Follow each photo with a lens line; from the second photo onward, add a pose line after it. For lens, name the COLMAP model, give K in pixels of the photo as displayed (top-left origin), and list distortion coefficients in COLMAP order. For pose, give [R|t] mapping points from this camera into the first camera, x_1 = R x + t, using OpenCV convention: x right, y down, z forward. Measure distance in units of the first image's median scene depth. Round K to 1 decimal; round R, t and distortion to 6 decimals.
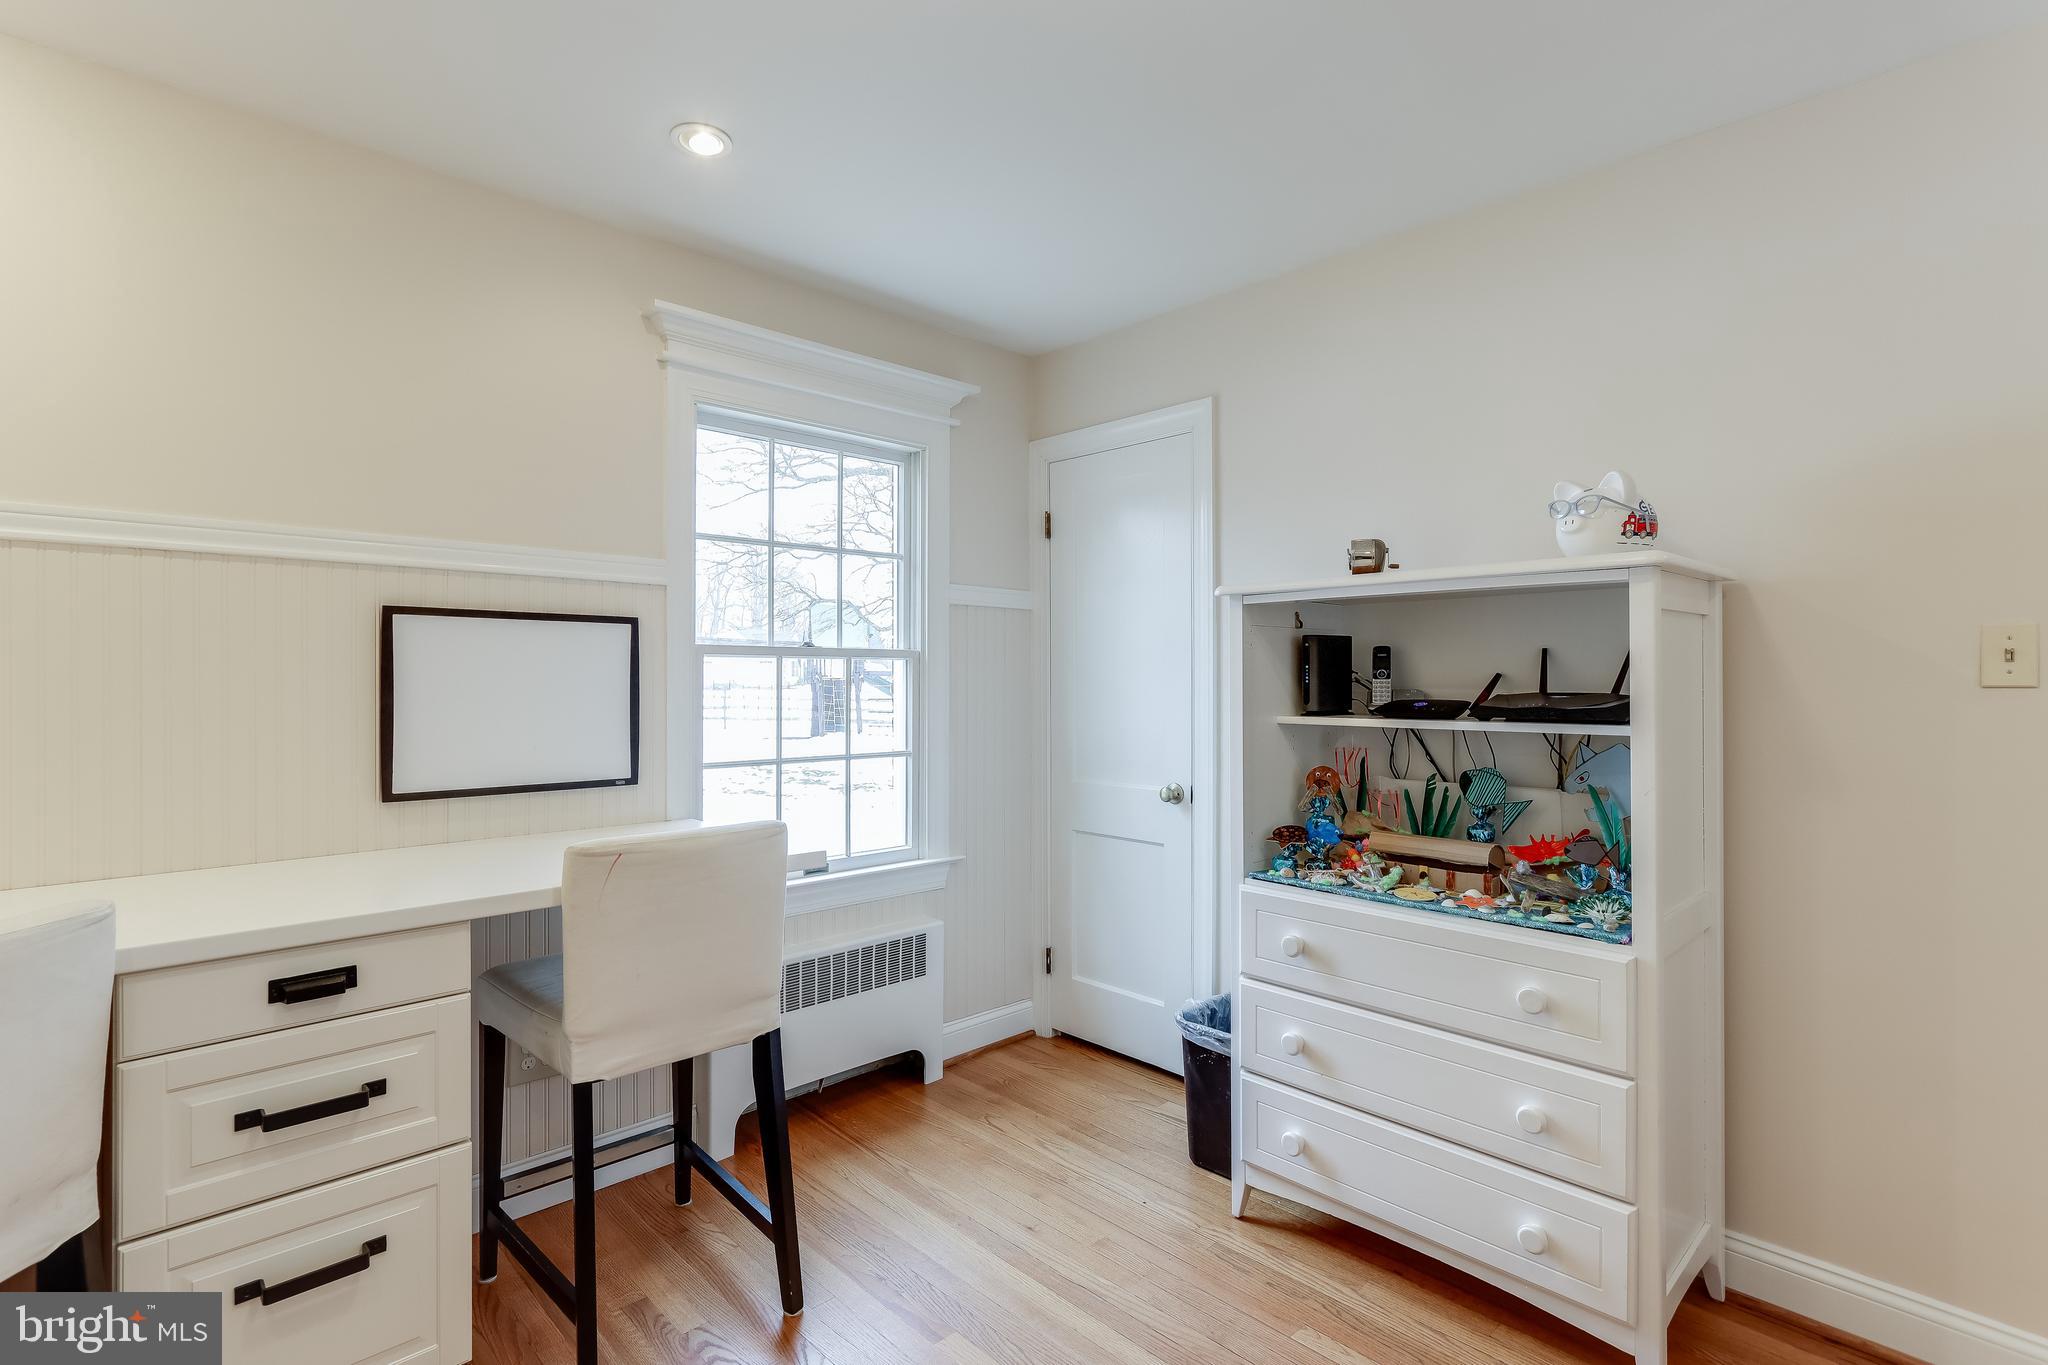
lens RADIAL K [[954.1, 0, 1024.0], [0, 954.1, 682.5], [0, 0, 1]] dist [0.001966, 0.000320]
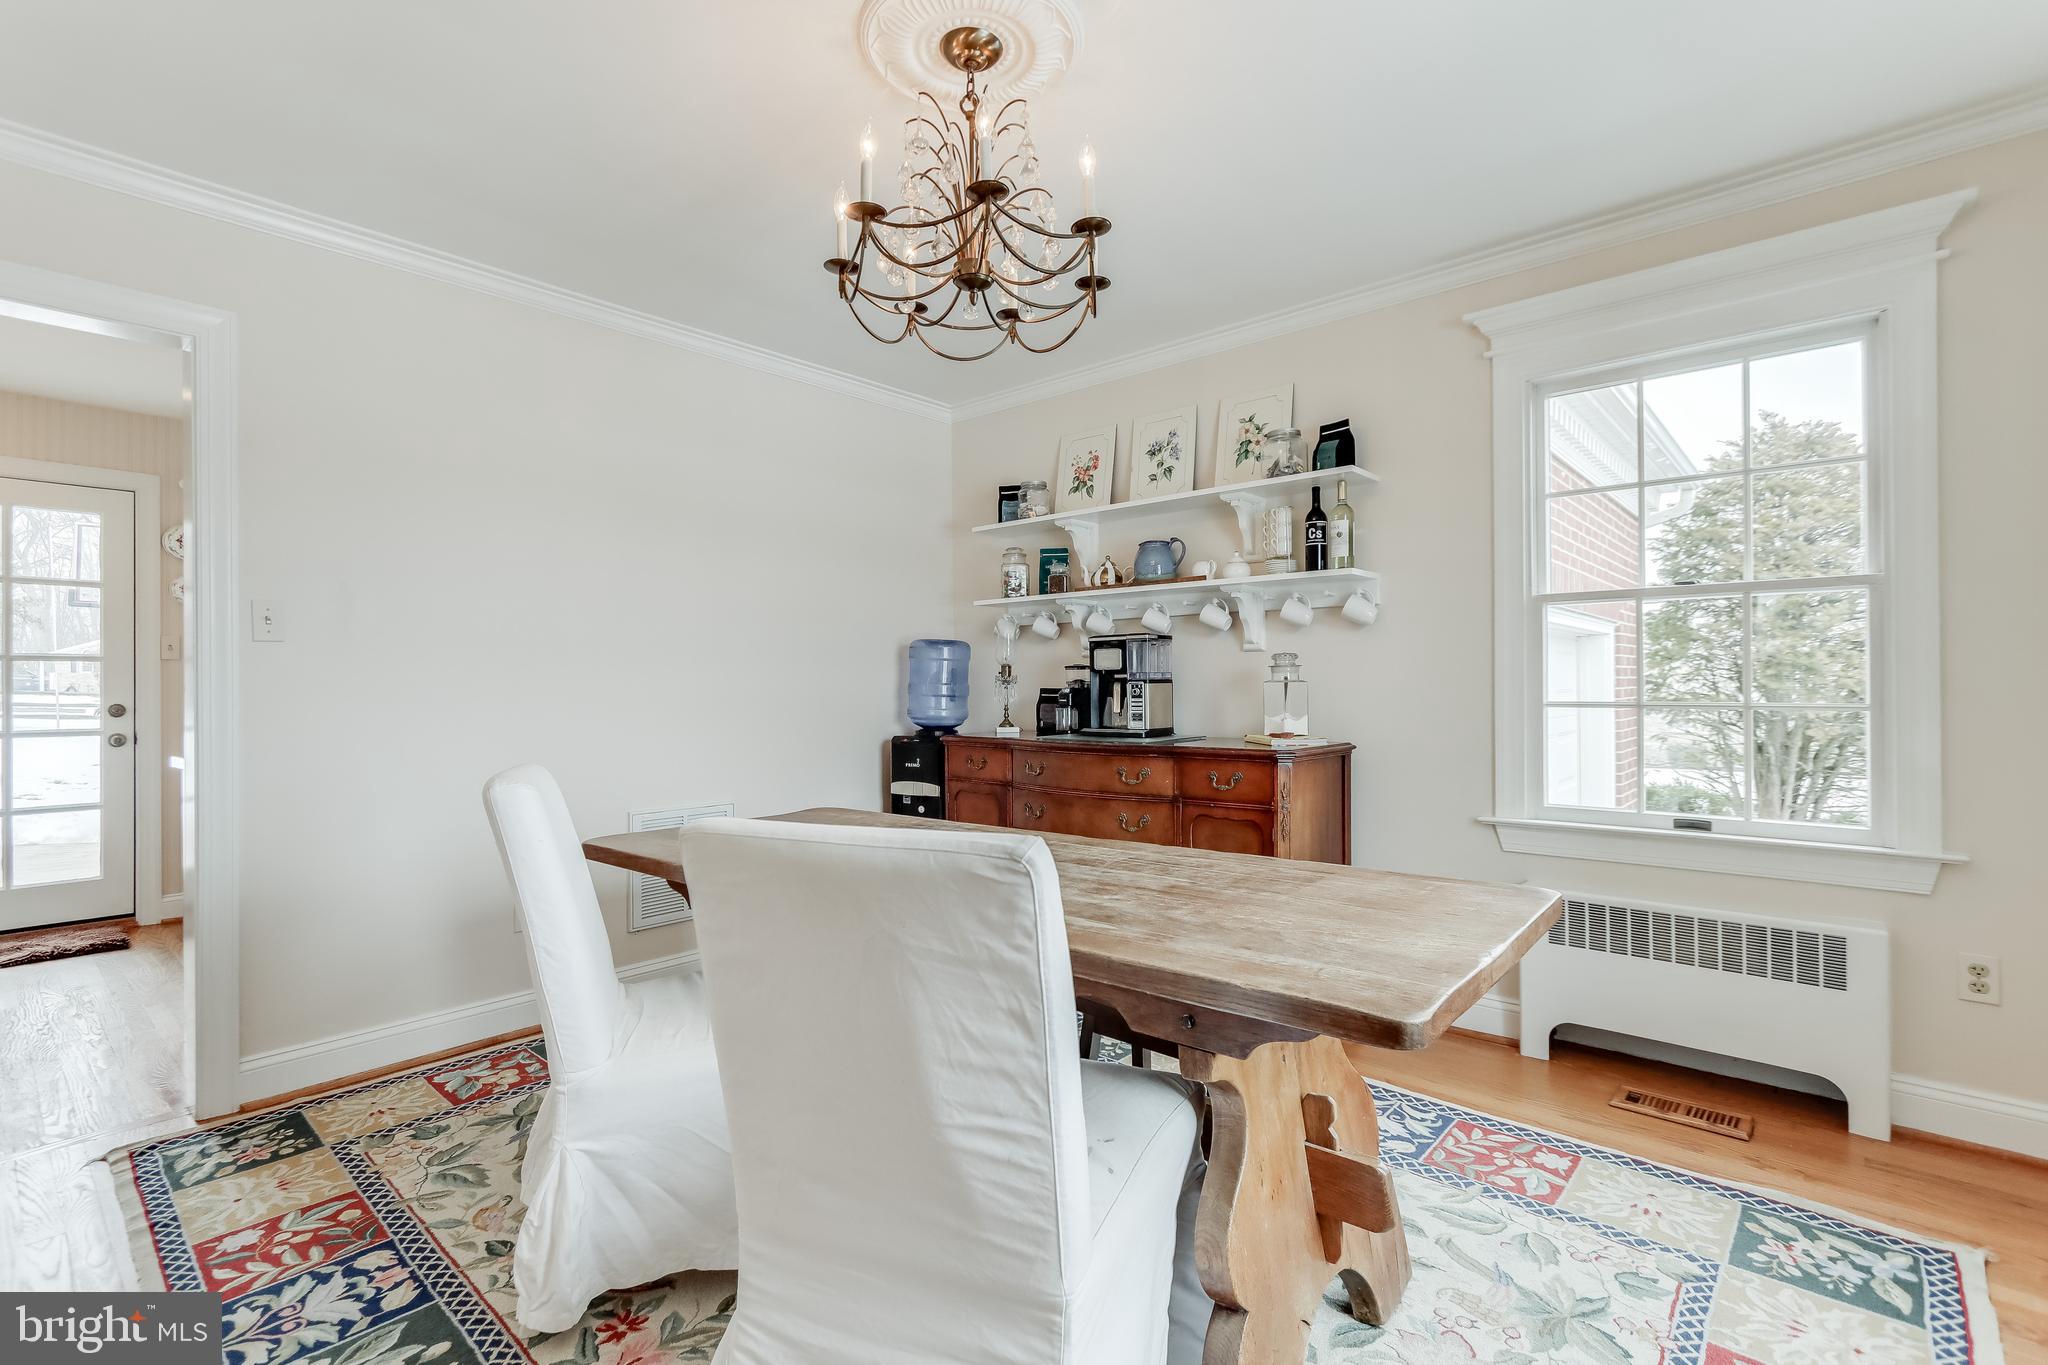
lens RADIAL K [[954.1, 0, 1024.0], [0, 954.1, 682.5], [0, 0, 1]] dist [0.001966, 0.000320]
pose [[0.066391, 0.006821, -0.997770, 0.791246], [-0.005292, 0.999965, 0.006484, 0.064834], [0.997780, 0.004850, 0.066425, 0.344953]]
